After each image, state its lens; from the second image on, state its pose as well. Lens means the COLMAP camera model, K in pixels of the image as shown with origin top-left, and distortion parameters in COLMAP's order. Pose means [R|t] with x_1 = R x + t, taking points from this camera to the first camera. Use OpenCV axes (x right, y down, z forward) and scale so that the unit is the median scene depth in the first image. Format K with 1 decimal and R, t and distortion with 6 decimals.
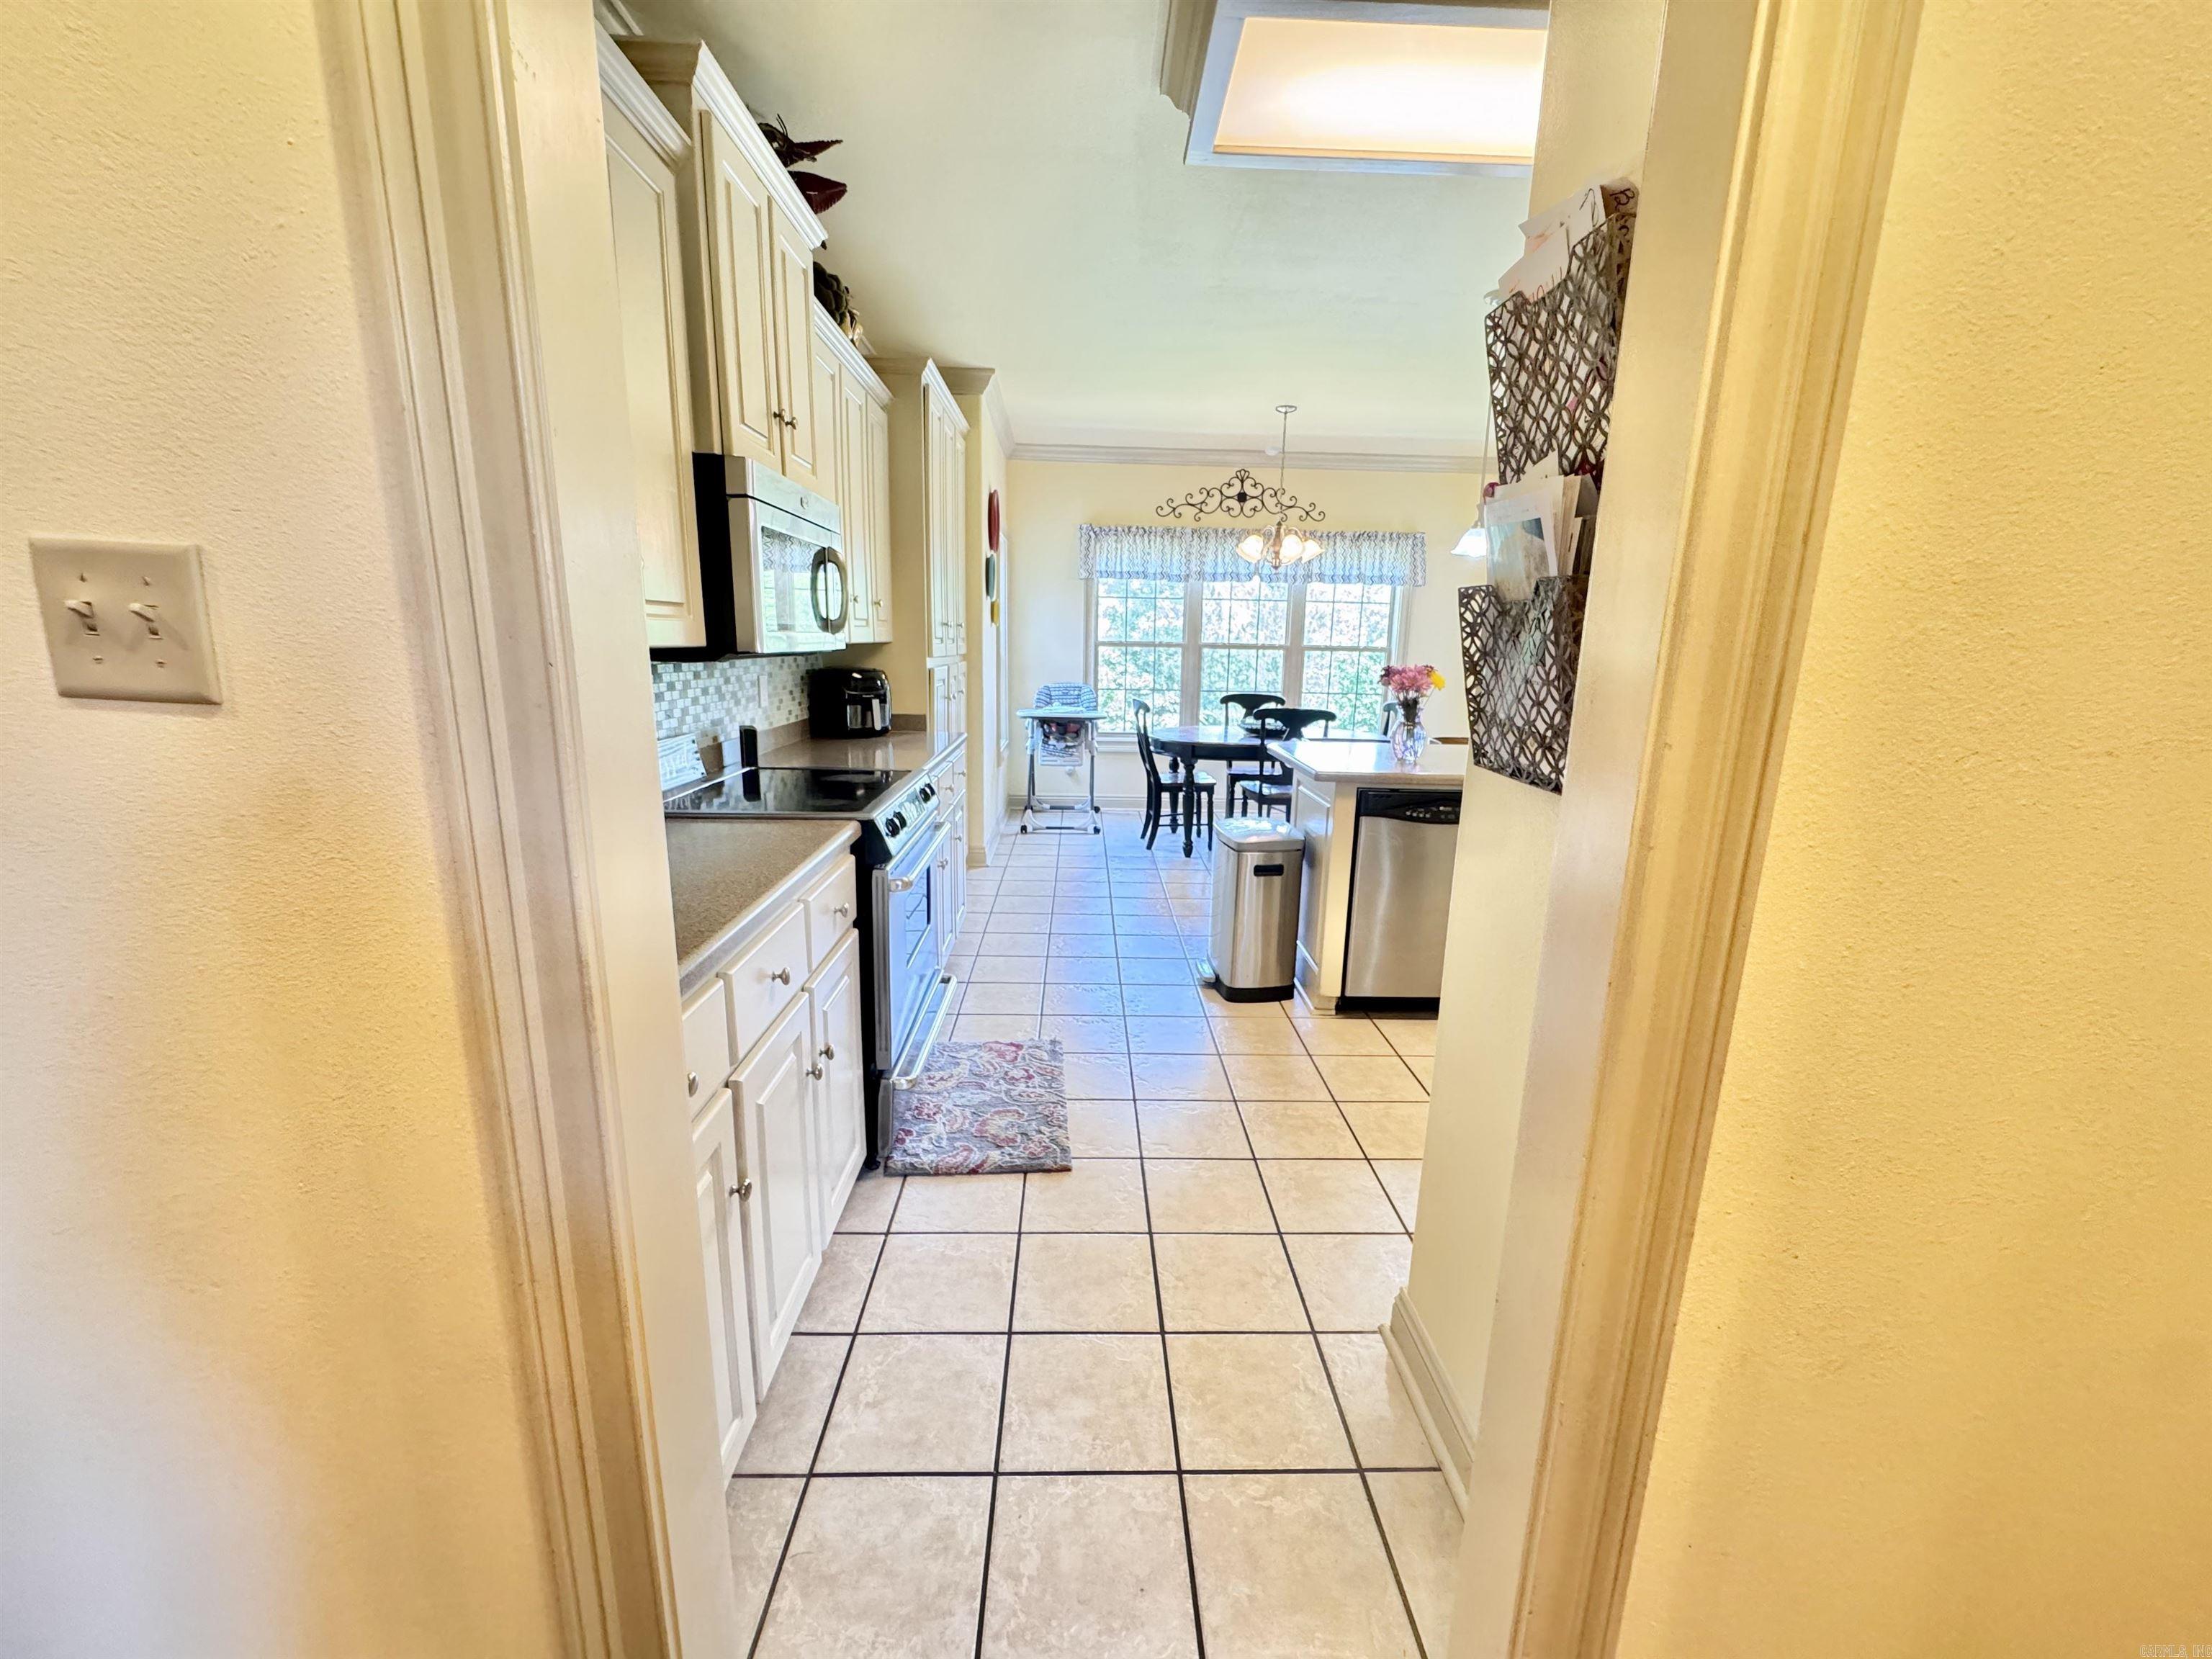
lens RADIAL K [[883.1, 0, 1101.5], [0, 883.1, 831.5], [0, 0, 1]] dist [-0.003482, 0.000218]
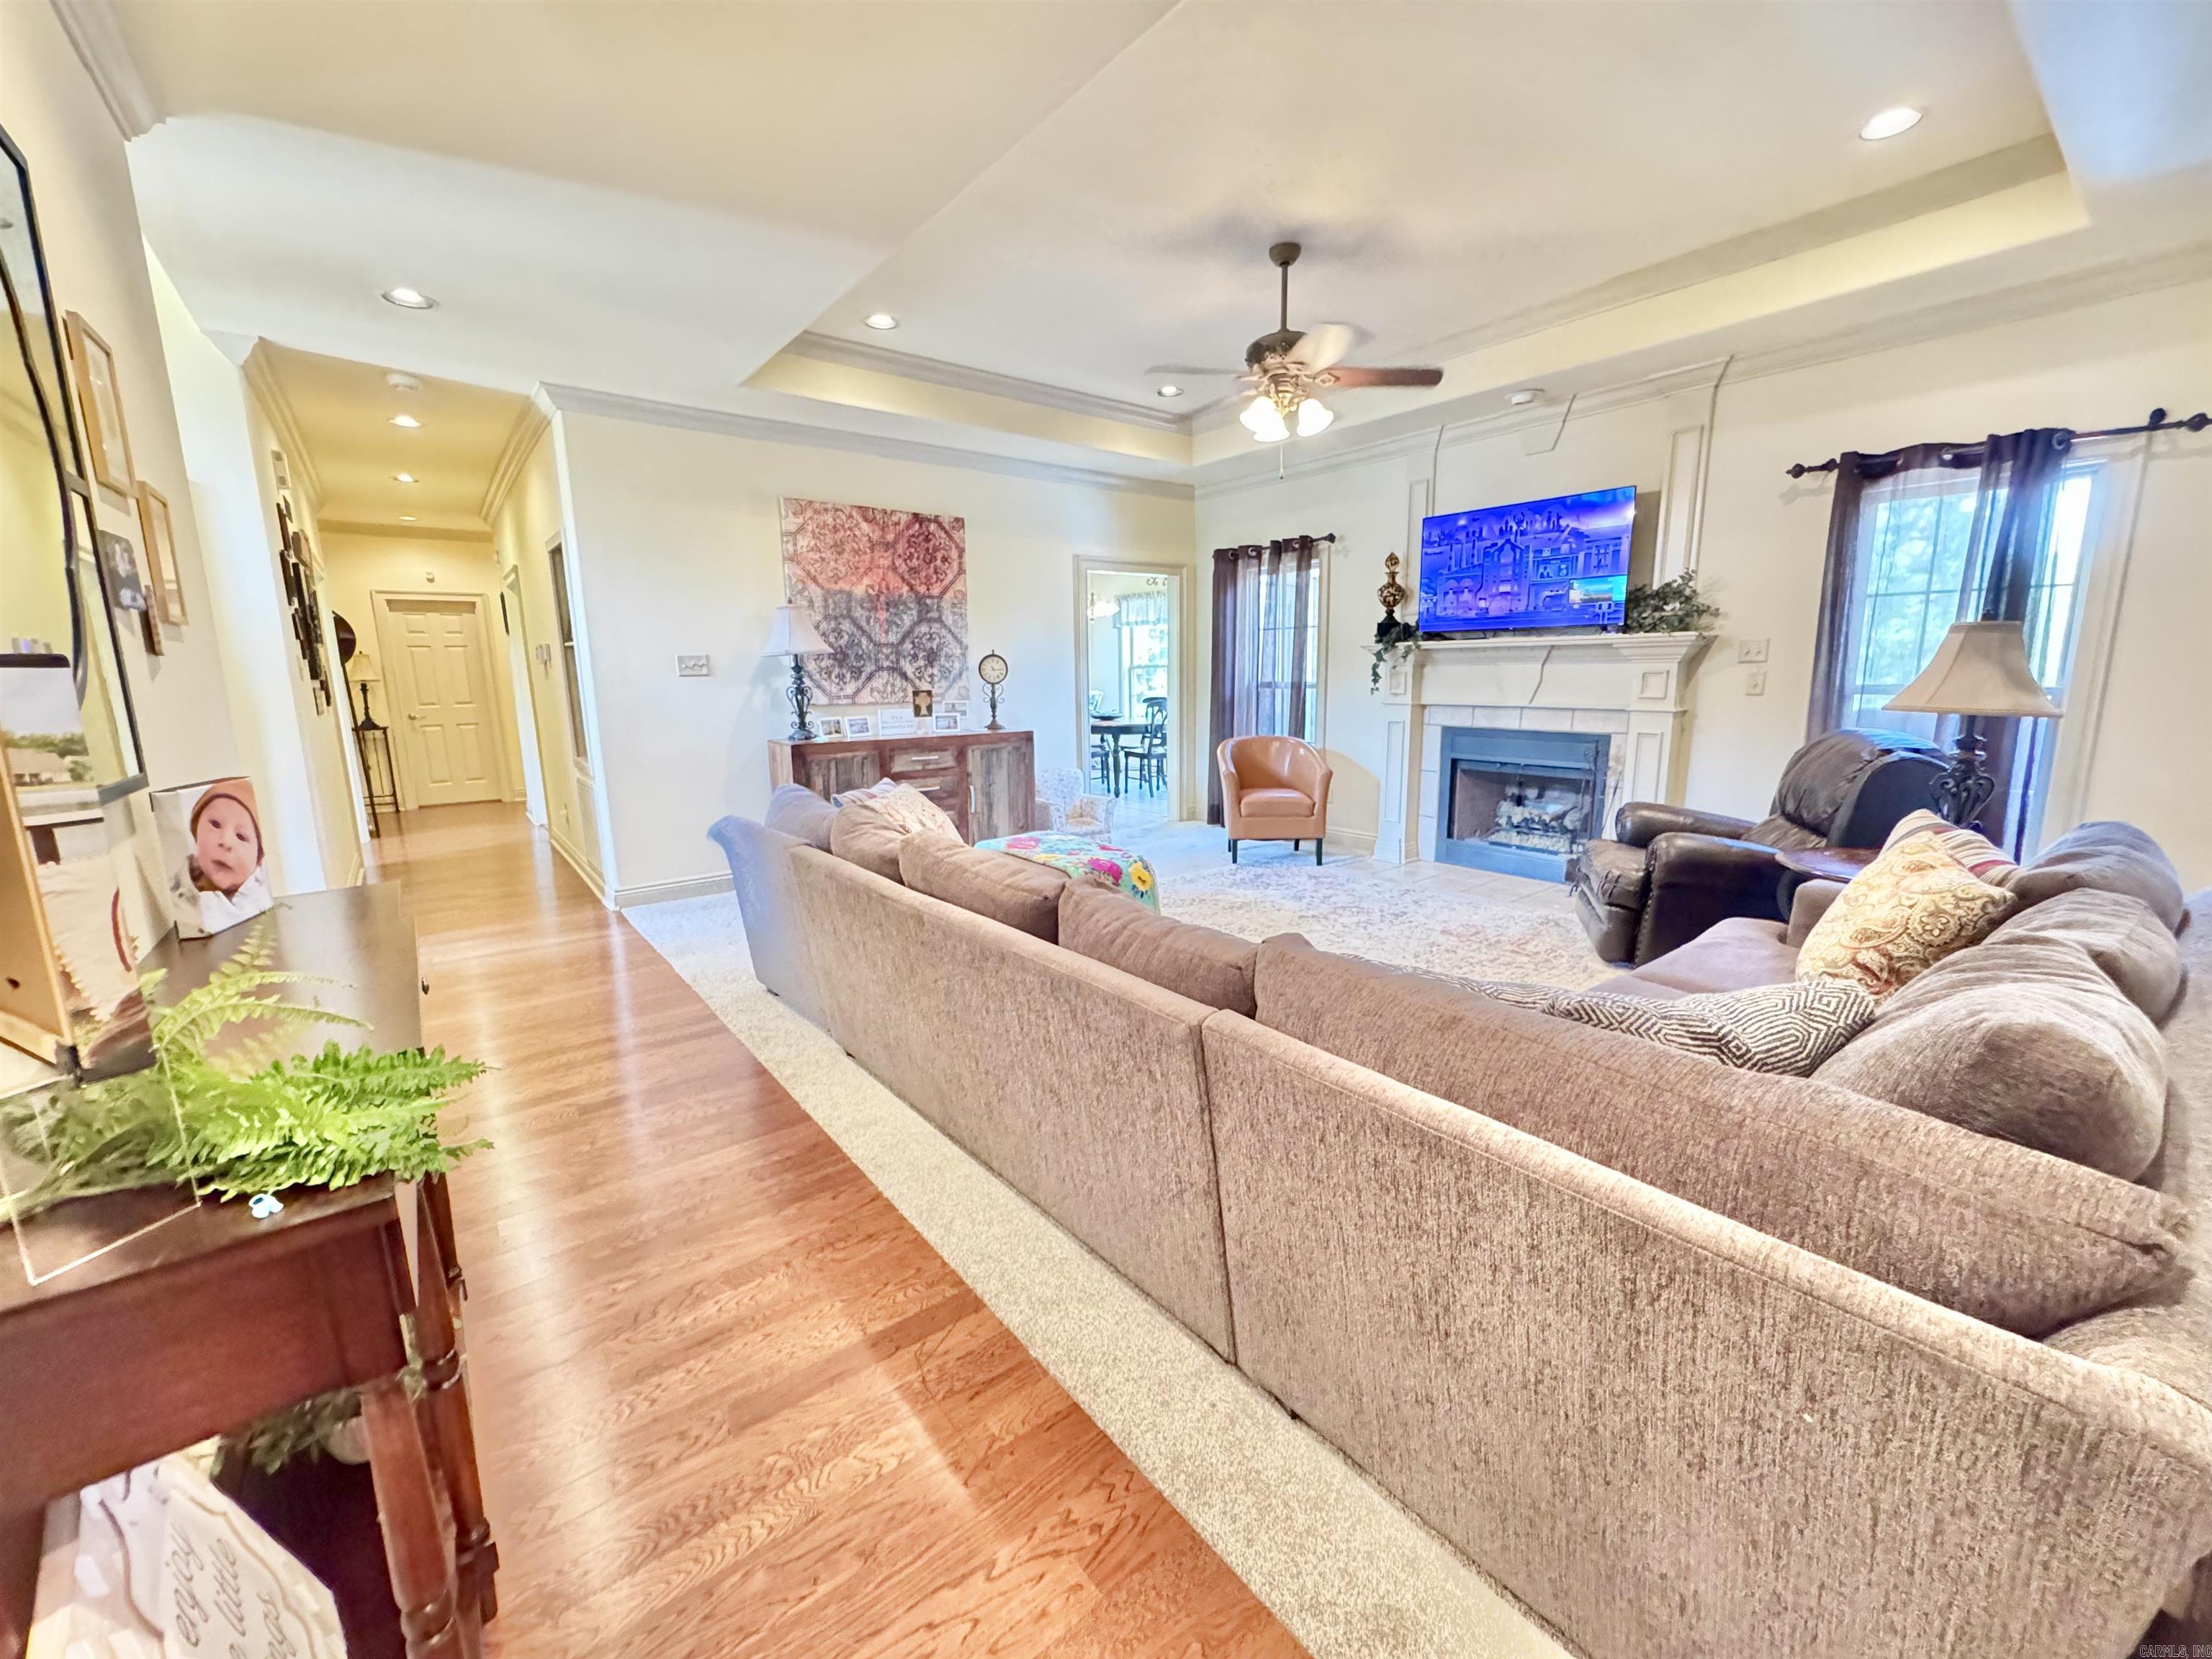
lens RADIAL K [[883.1, 0, 1103.0], [0, 883.1, 829.4], [0, 0, 1]] dist [-0.003482, 0.000218]
pose [[0.596697, 0.115918, -0.794050, 1.395508], [-0.145908, 0.988690, 0.034688, 0.035184], [0.789090, 0.095160, 0.606862, 0.016229]]
